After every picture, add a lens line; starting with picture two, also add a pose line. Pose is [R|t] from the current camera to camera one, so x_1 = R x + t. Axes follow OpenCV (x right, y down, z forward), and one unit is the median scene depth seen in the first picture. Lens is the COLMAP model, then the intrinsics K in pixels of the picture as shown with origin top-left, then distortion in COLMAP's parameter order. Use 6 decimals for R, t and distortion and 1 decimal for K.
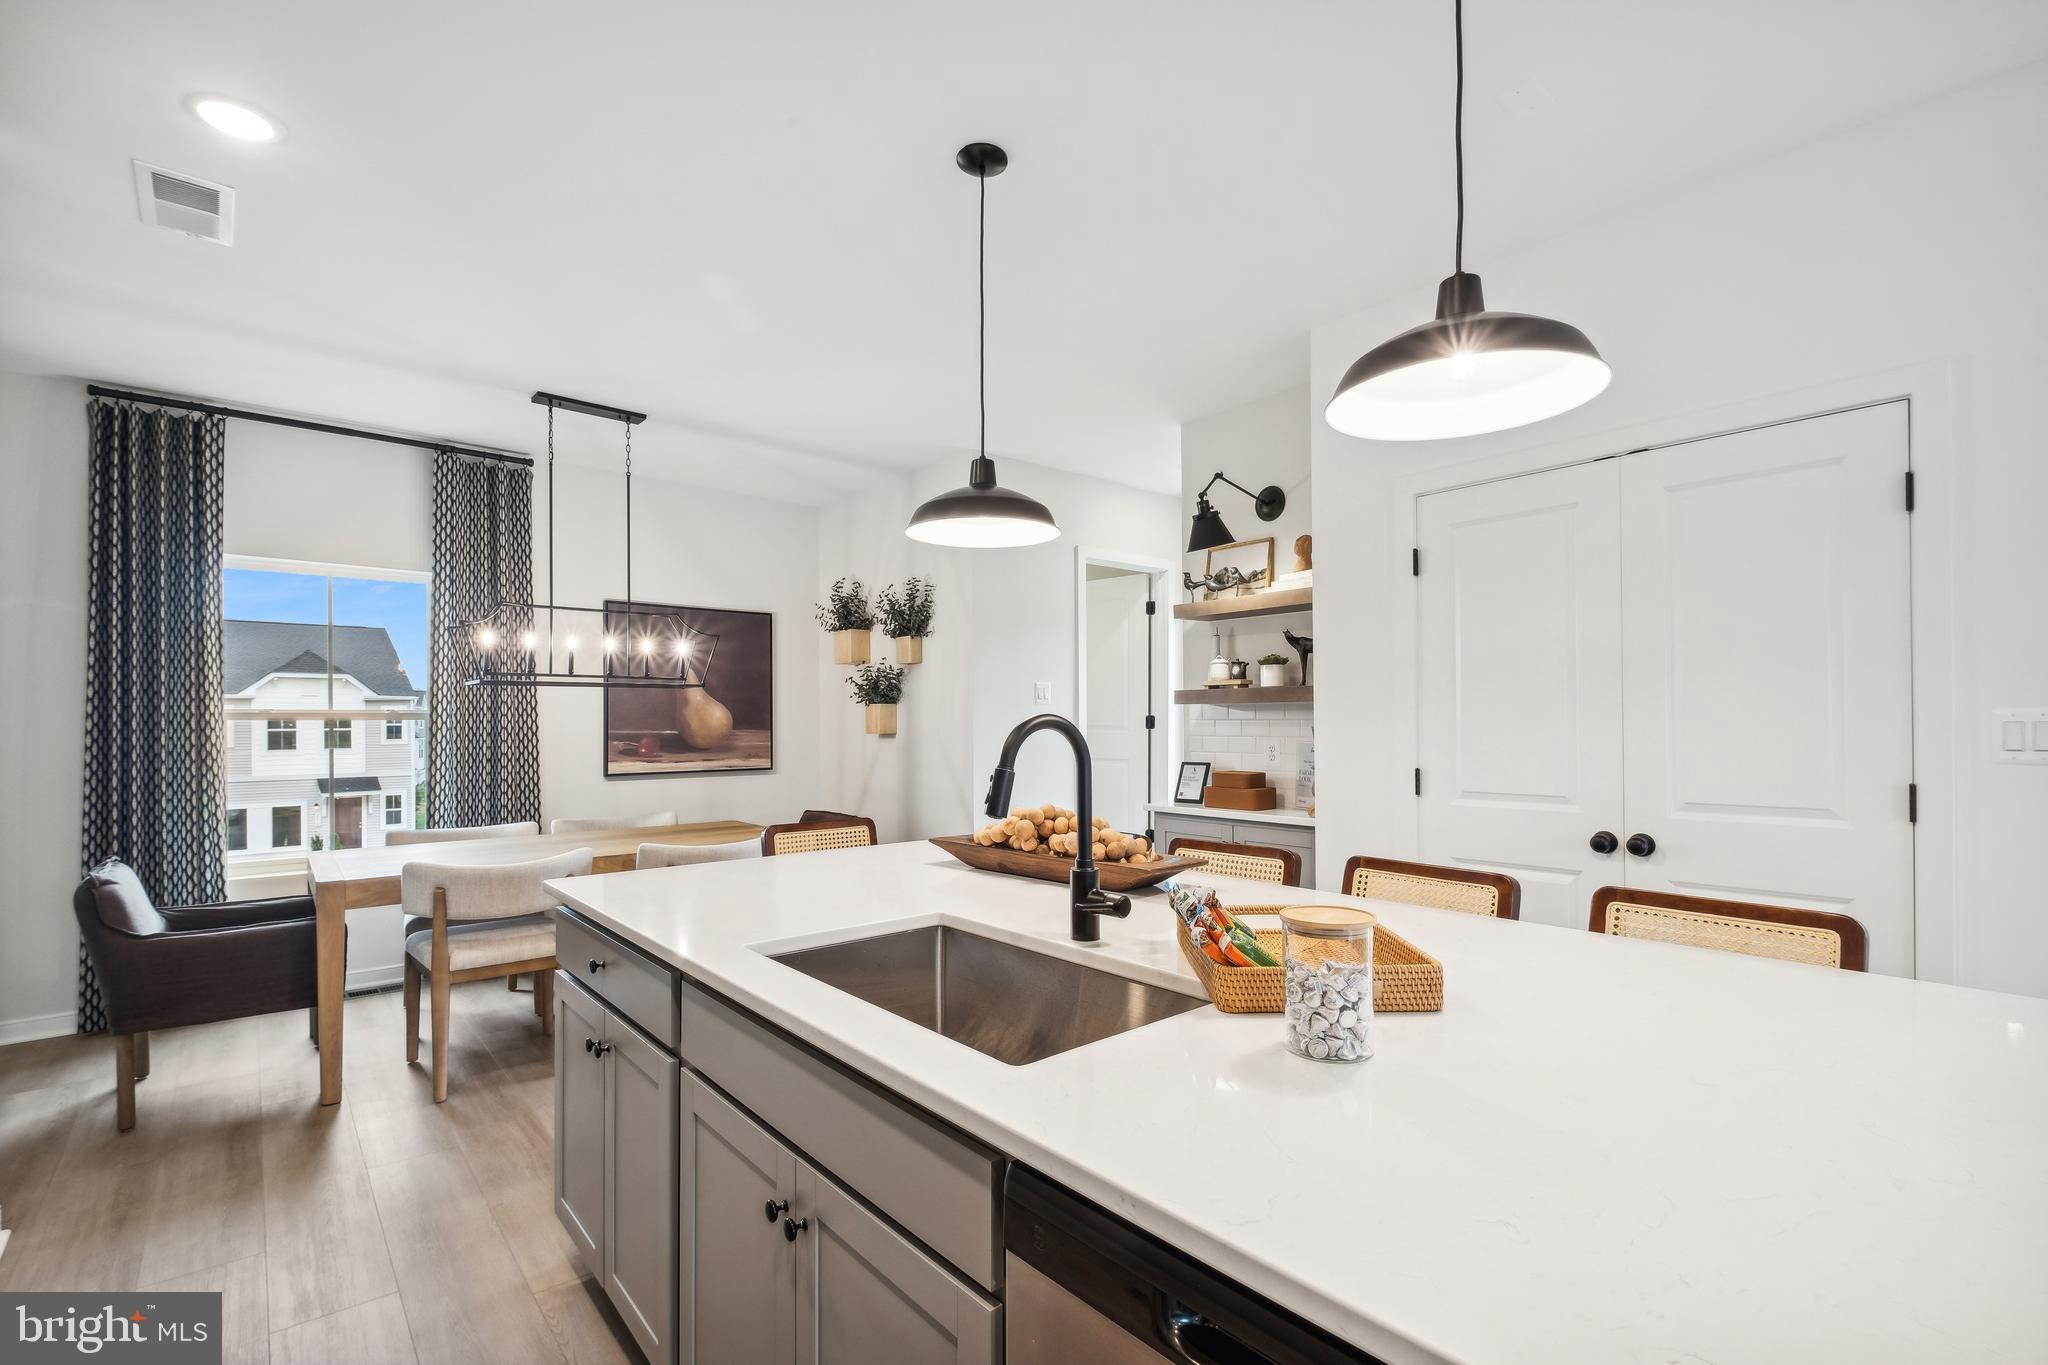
lens RADIAL K [[904.0, 0, 1024.4], [0, 904.0, 719.4], [0, 0, 1]] dist [0.005240, -0.006048]
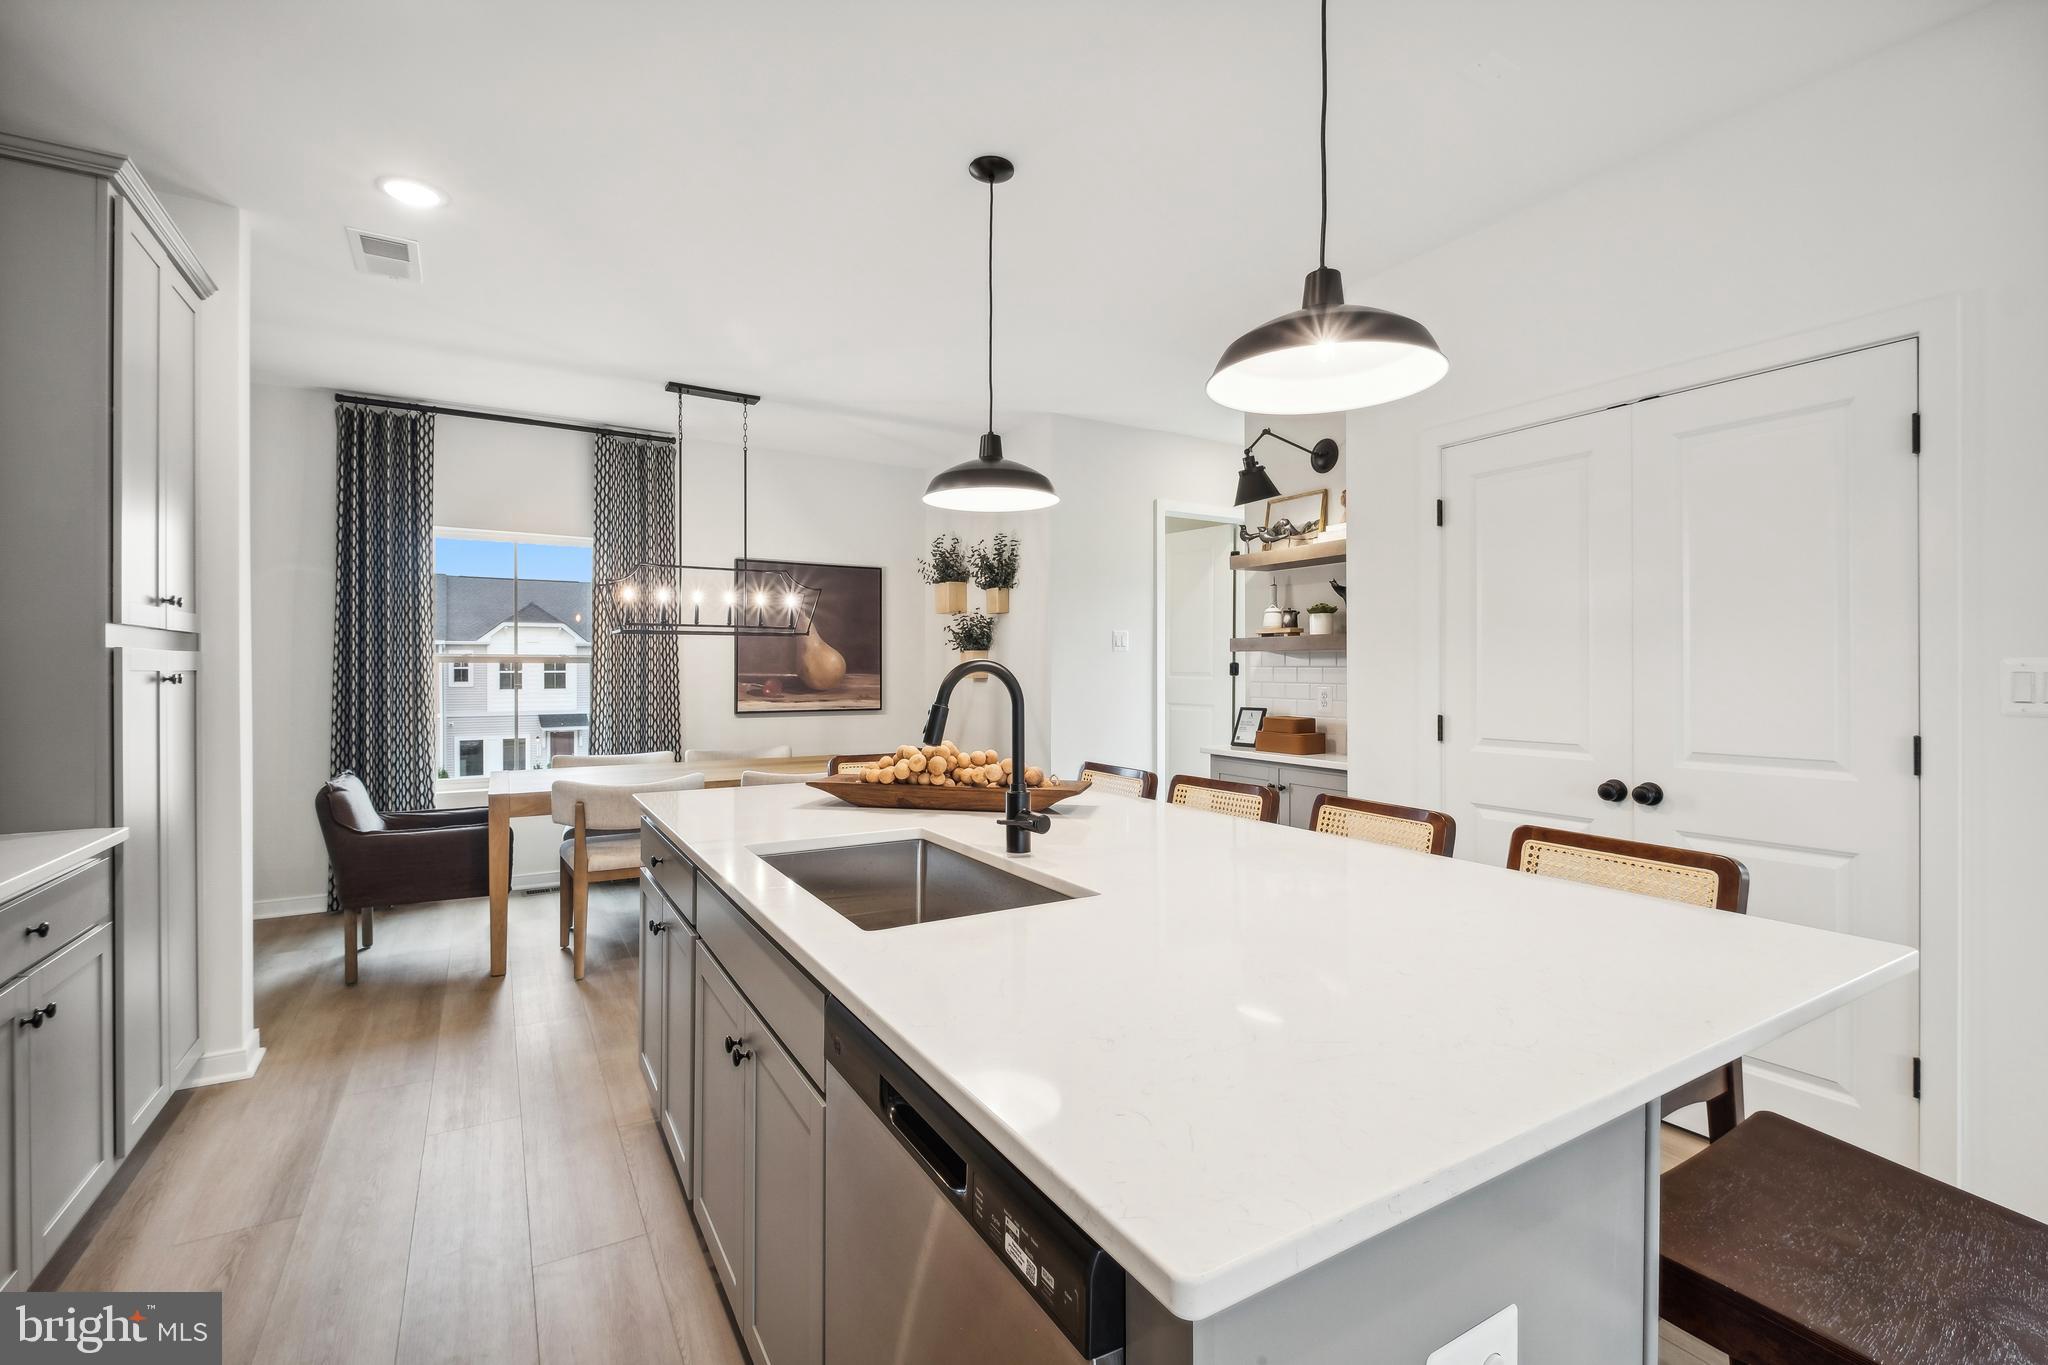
lens RADIAL K [[904.0, 0, 1038.4], [0, 904.0, 670.9], [0, 0, 1]] dist [0.005240, -0.006048]
pose [[0.985299, 0.006280, -0.170725, 0.149202], [-0.005364, 0.999969, 0.005824, 0.000656], [0.170756, -0.004823, 0.985302, -0.076485]]
